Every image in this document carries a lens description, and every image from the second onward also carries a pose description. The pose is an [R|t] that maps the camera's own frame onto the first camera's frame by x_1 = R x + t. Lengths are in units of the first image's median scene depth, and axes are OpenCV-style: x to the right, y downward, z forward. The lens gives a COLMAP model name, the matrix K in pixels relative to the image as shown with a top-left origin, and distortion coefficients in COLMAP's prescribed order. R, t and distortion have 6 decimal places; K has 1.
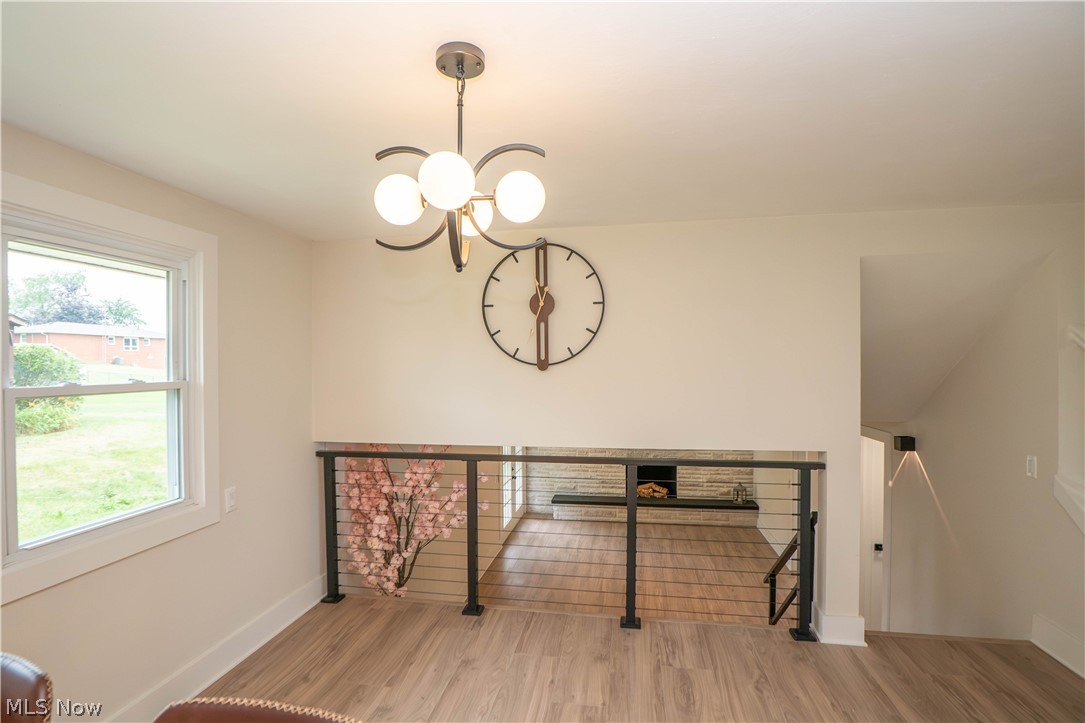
lens RADIAL K [[554.5, 0, 533.9], [0, 554.5, 360.1], [0, 0, 1]] dist [-0.040076, 0.008890]
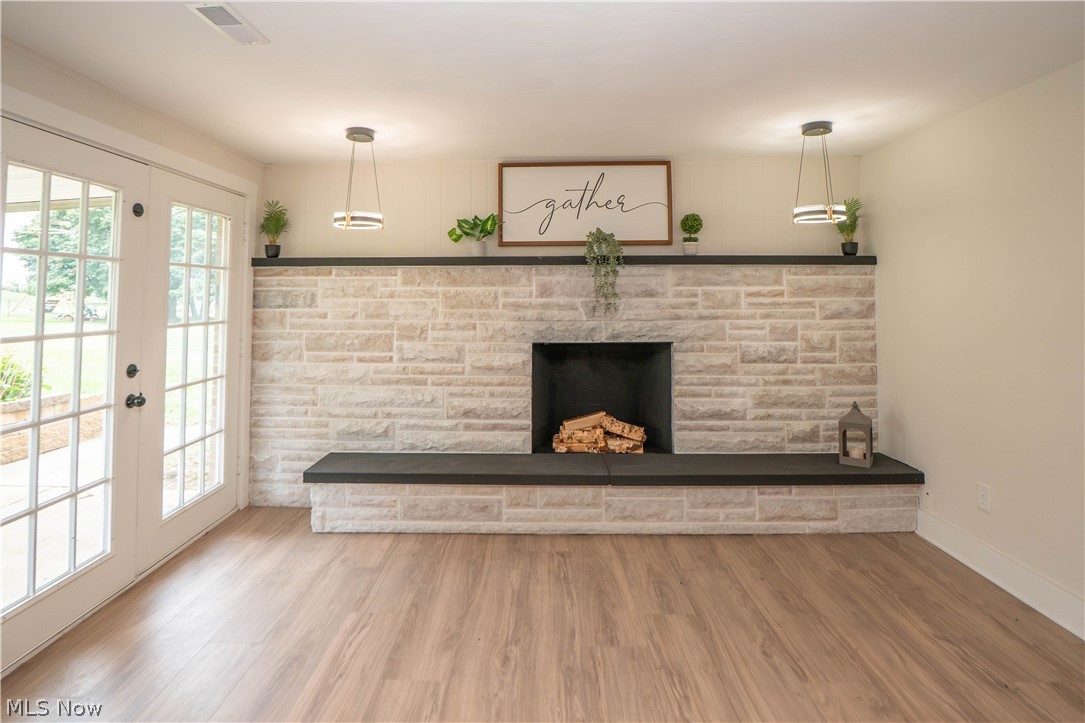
lens RADIAL K [[554.5, 0, 543.8], [0, 554.5, 275.4], [0, 0, 1]] dist [-0.040076, 0.008890]
pose [[0.985218, 0.013118, 0.170801, 0.413707], [-0.008456, 0.999572, -0.027994, 0.528869], [-0.171095, 0.026136, 0.984908, 2.400017]]
